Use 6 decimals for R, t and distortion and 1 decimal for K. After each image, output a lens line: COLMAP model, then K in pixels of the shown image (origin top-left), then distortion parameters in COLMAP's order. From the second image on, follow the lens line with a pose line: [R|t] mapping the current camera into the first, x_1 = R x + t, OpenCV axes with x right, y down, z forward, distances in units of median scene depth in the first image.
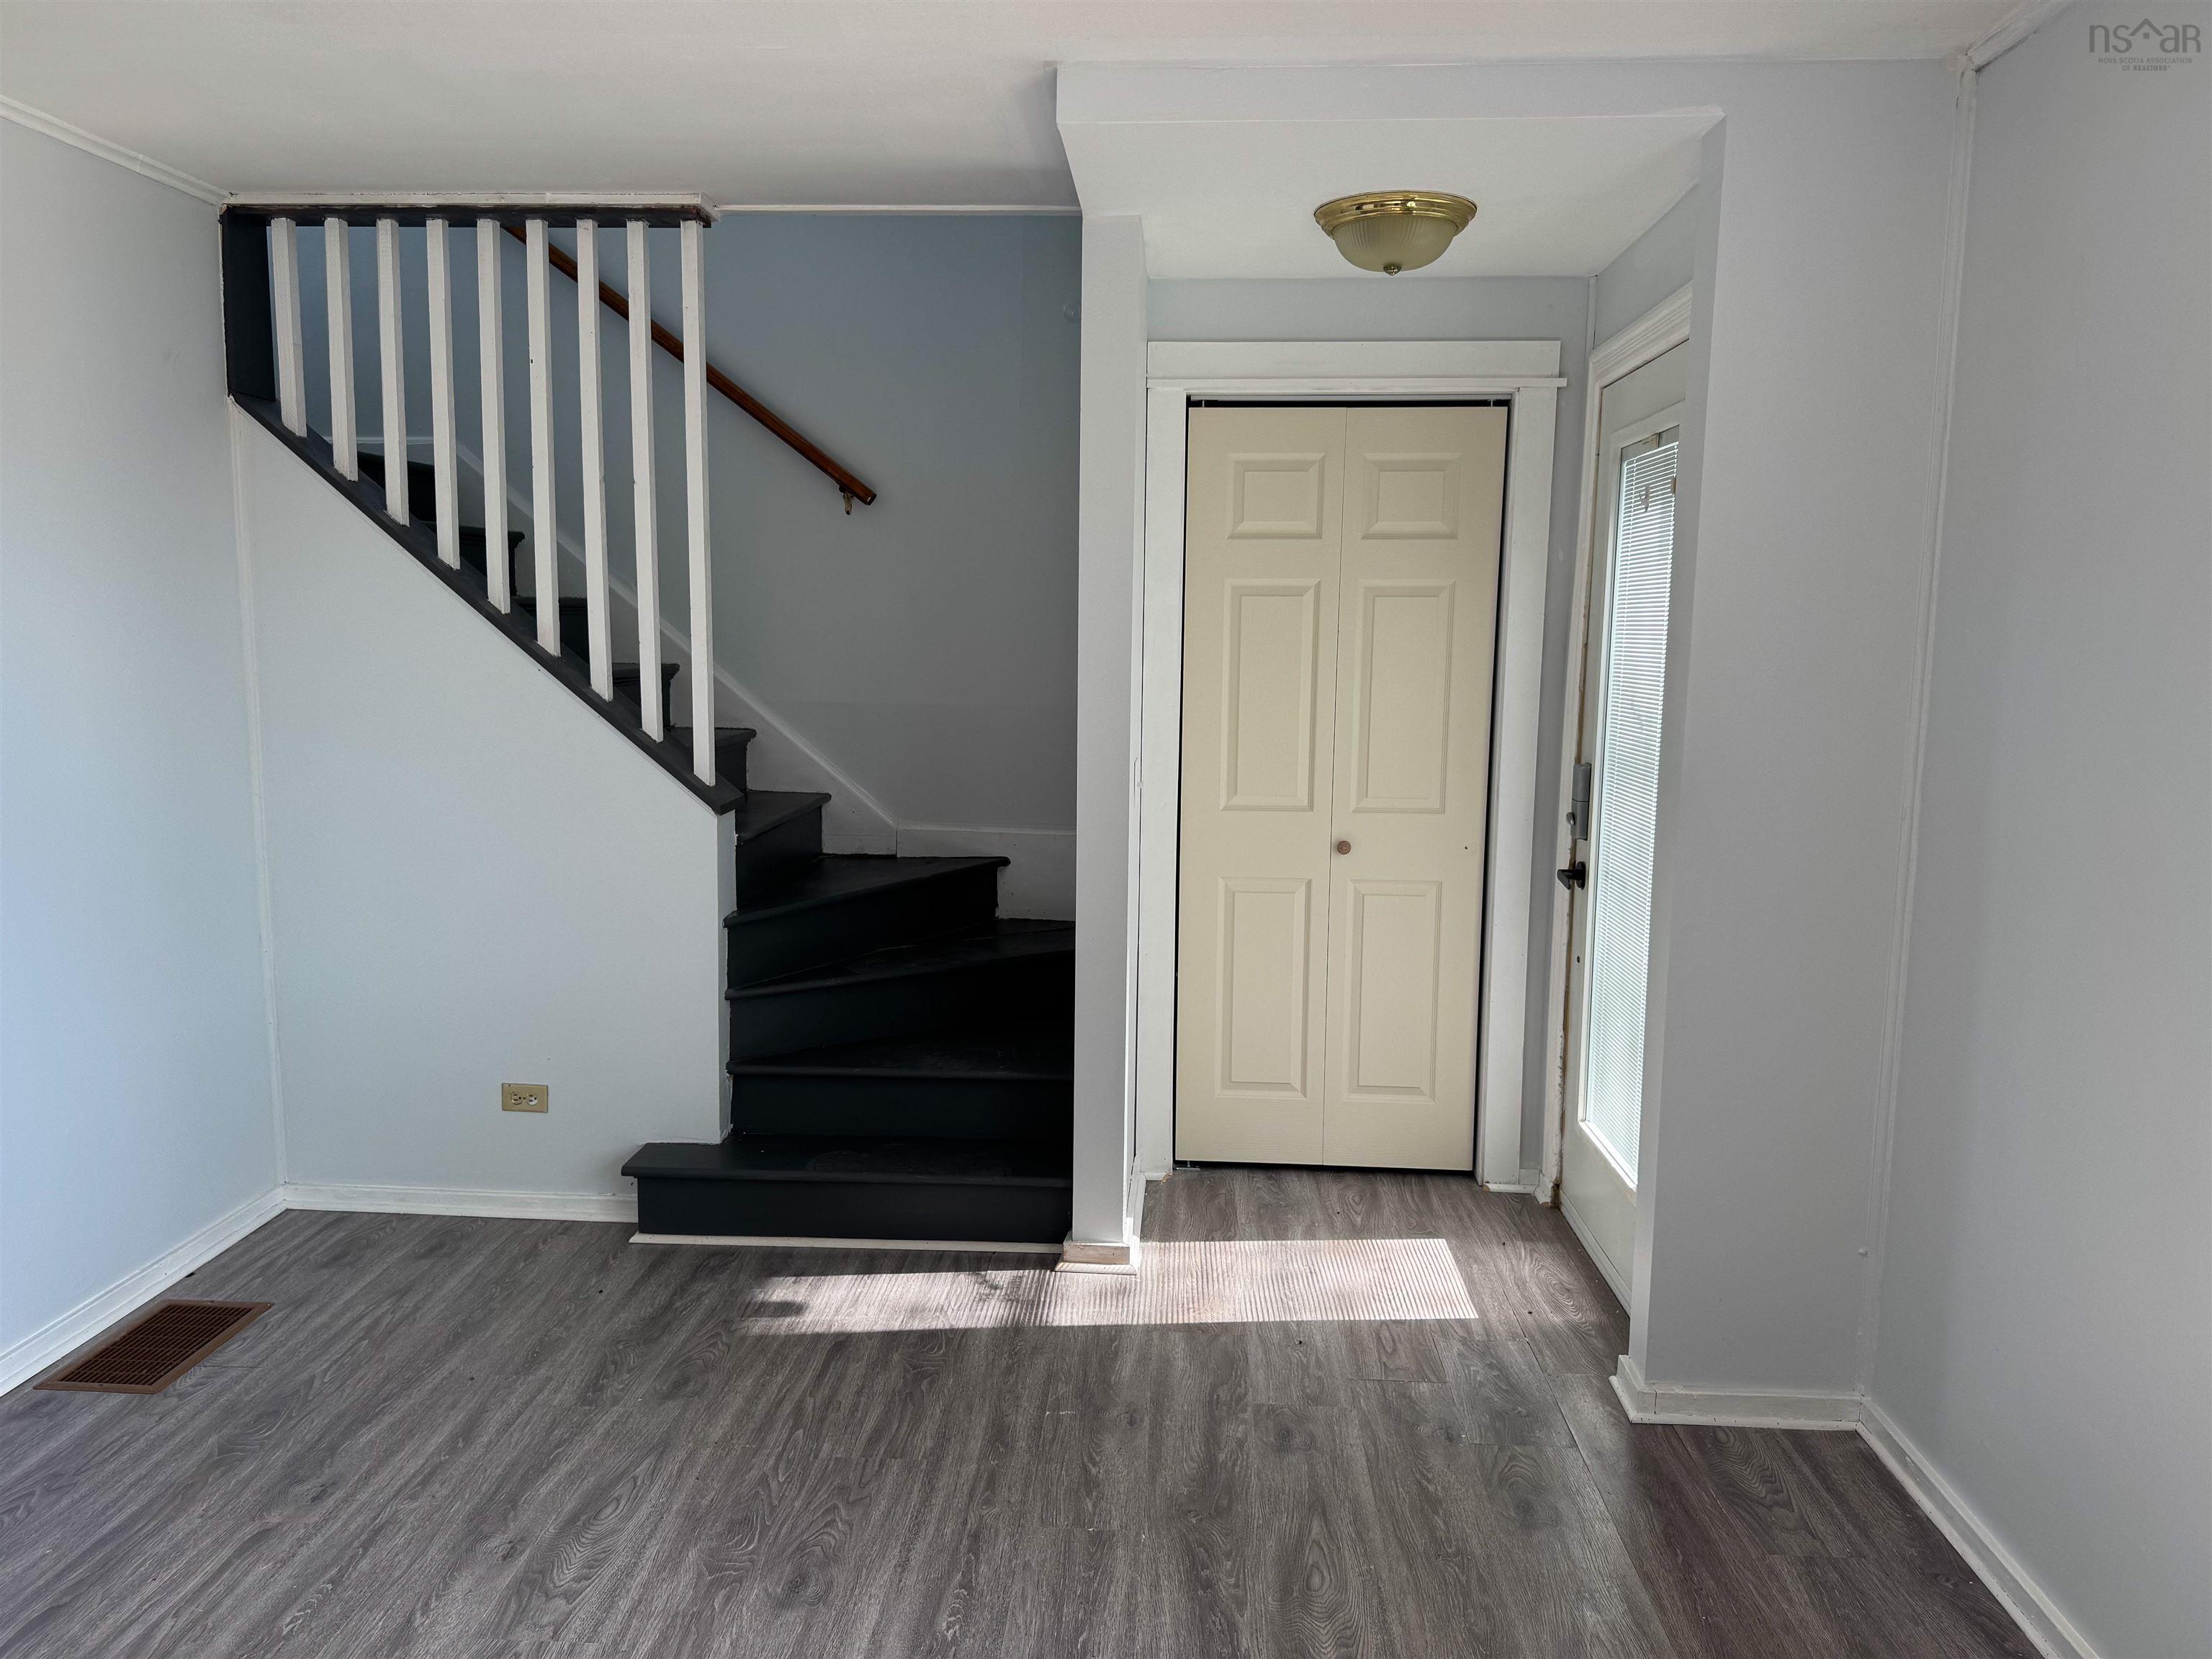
lens RADIAL K [[1569.6, 0, 1102.9], [0, 1569.6, 837.5], [0, 0, 1]] dist [0.029930, -0.021801]
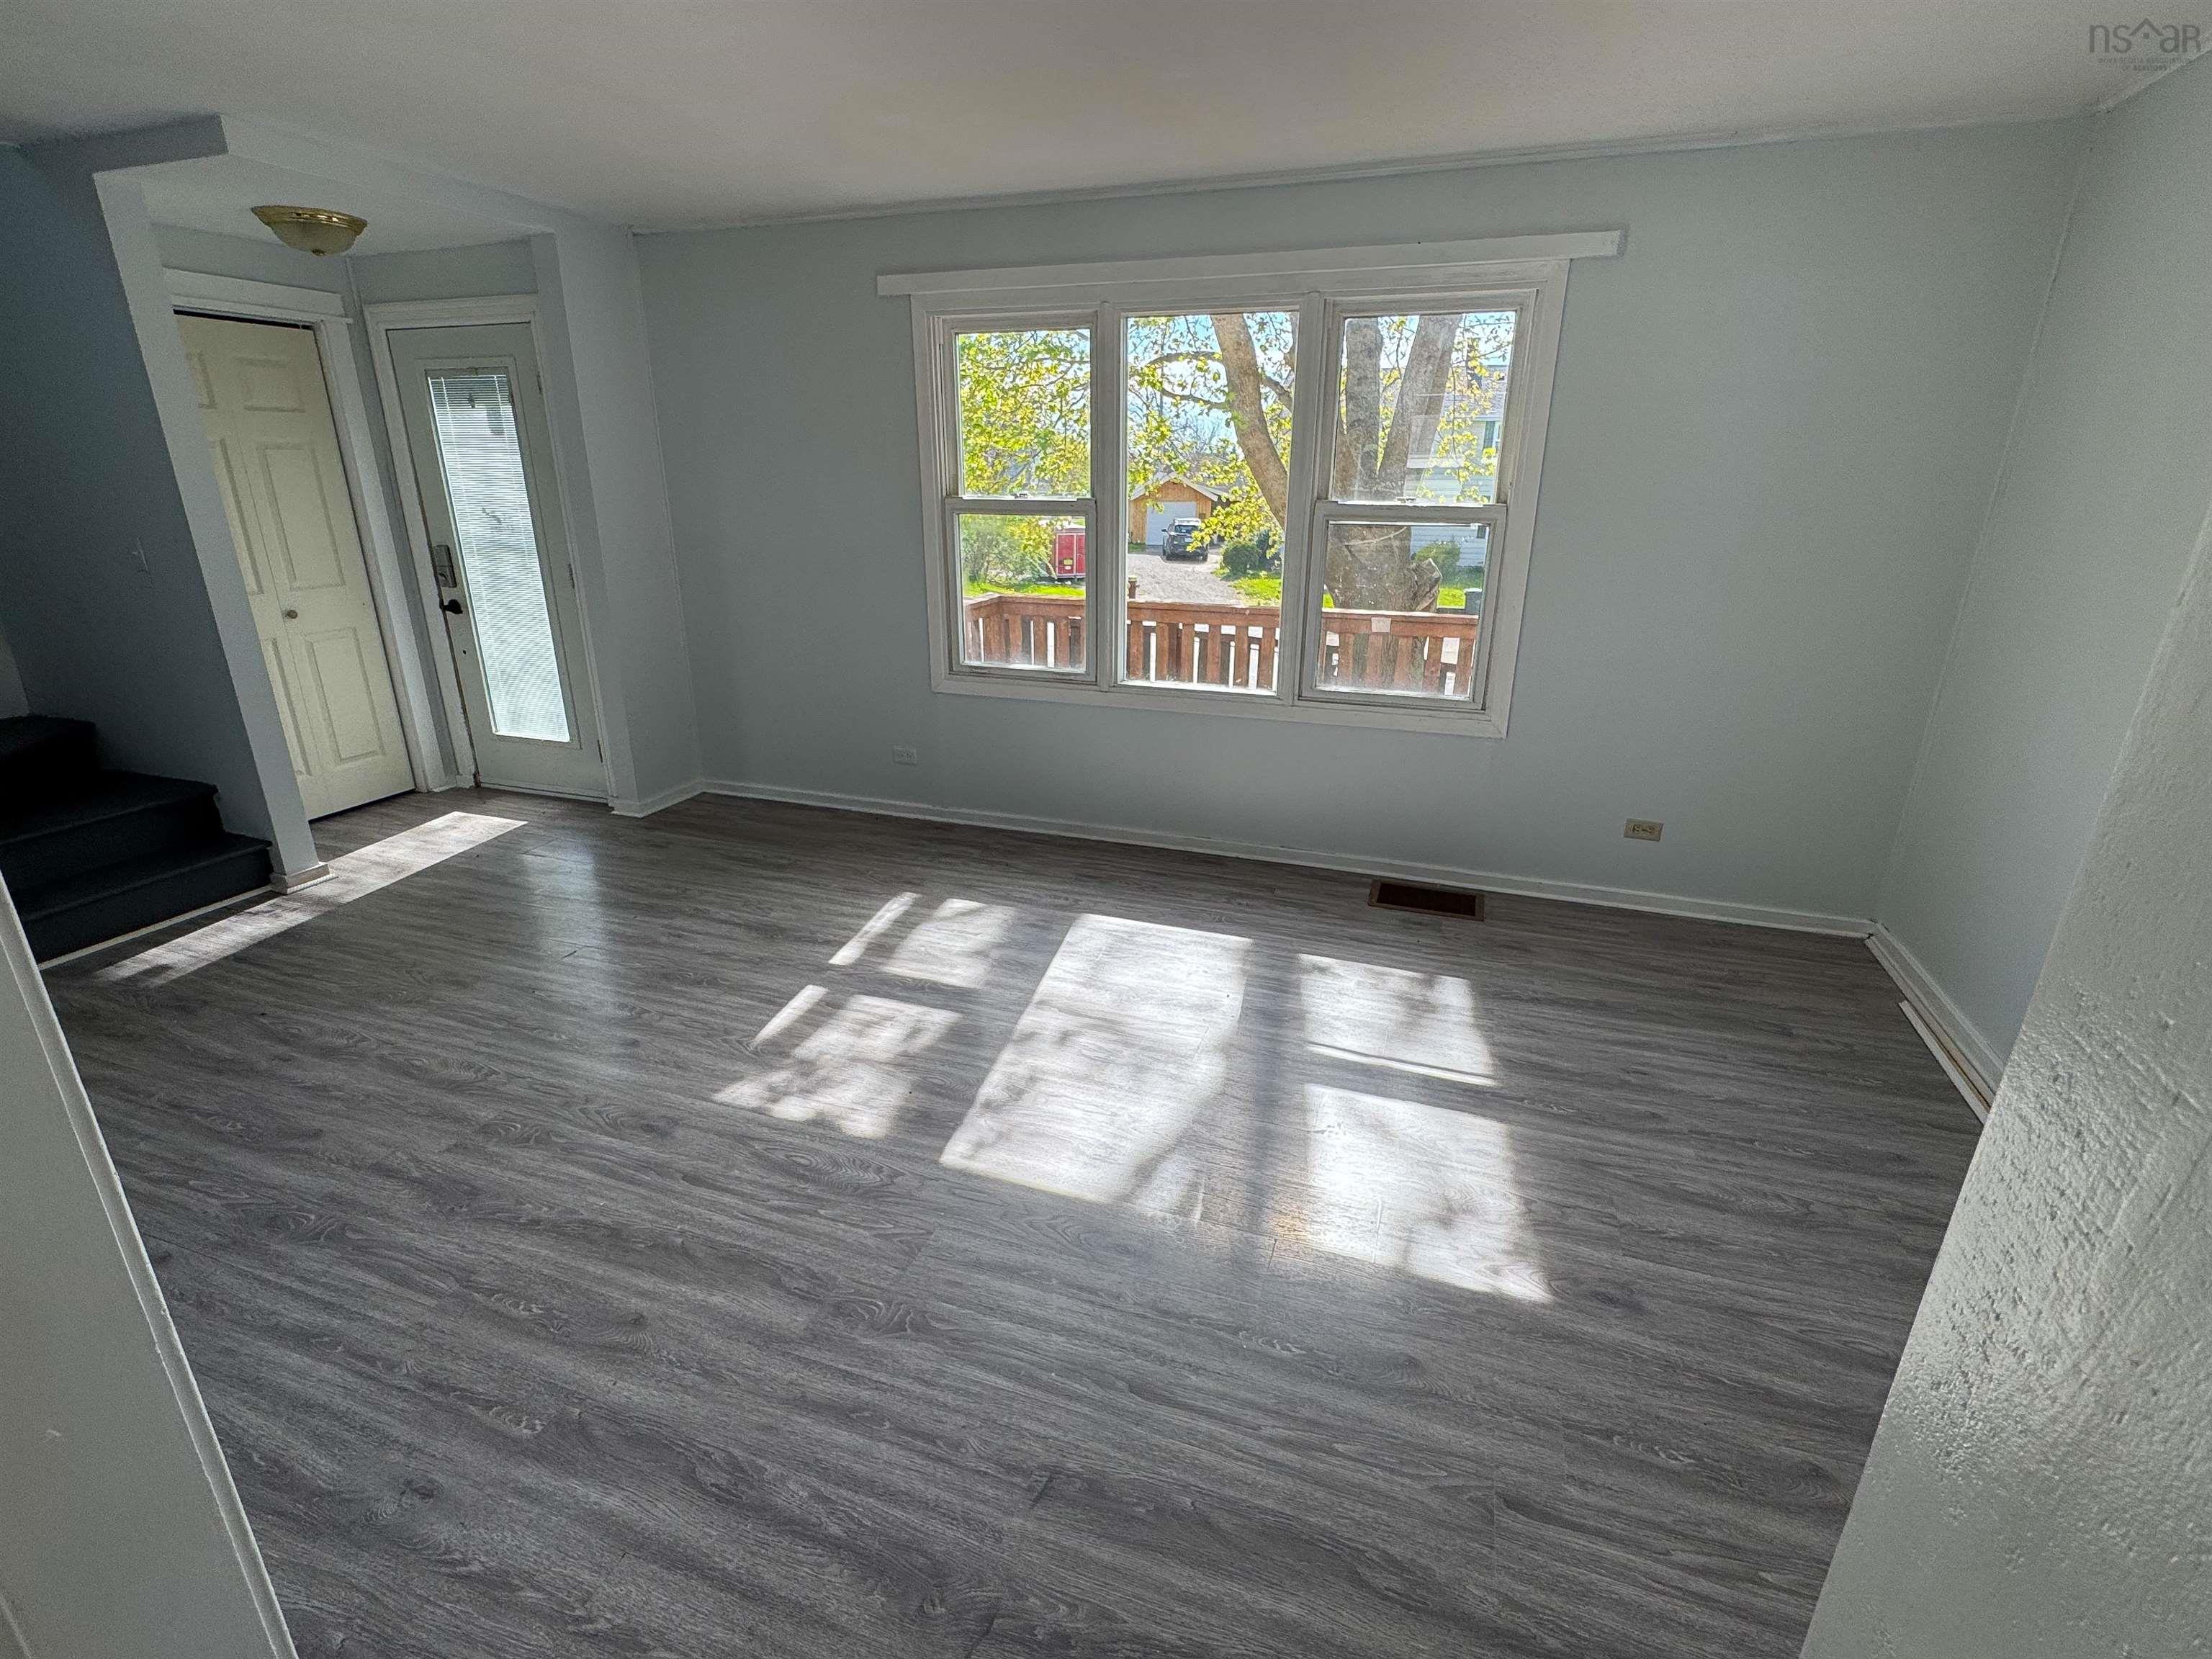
lens RADIAL K [[1031.7, 0, 1108.8], [0, 1031.7, 828.7], [0, 0, 1]] dist [0.002040, 0.000370]
pose [[0.277342, -0.331421, 0.901799, -0.709326], [0.129534, 0.942949, 0.306707, -0.003193], [-0.951999, 0.031751, 0.304450, -0.123013]]
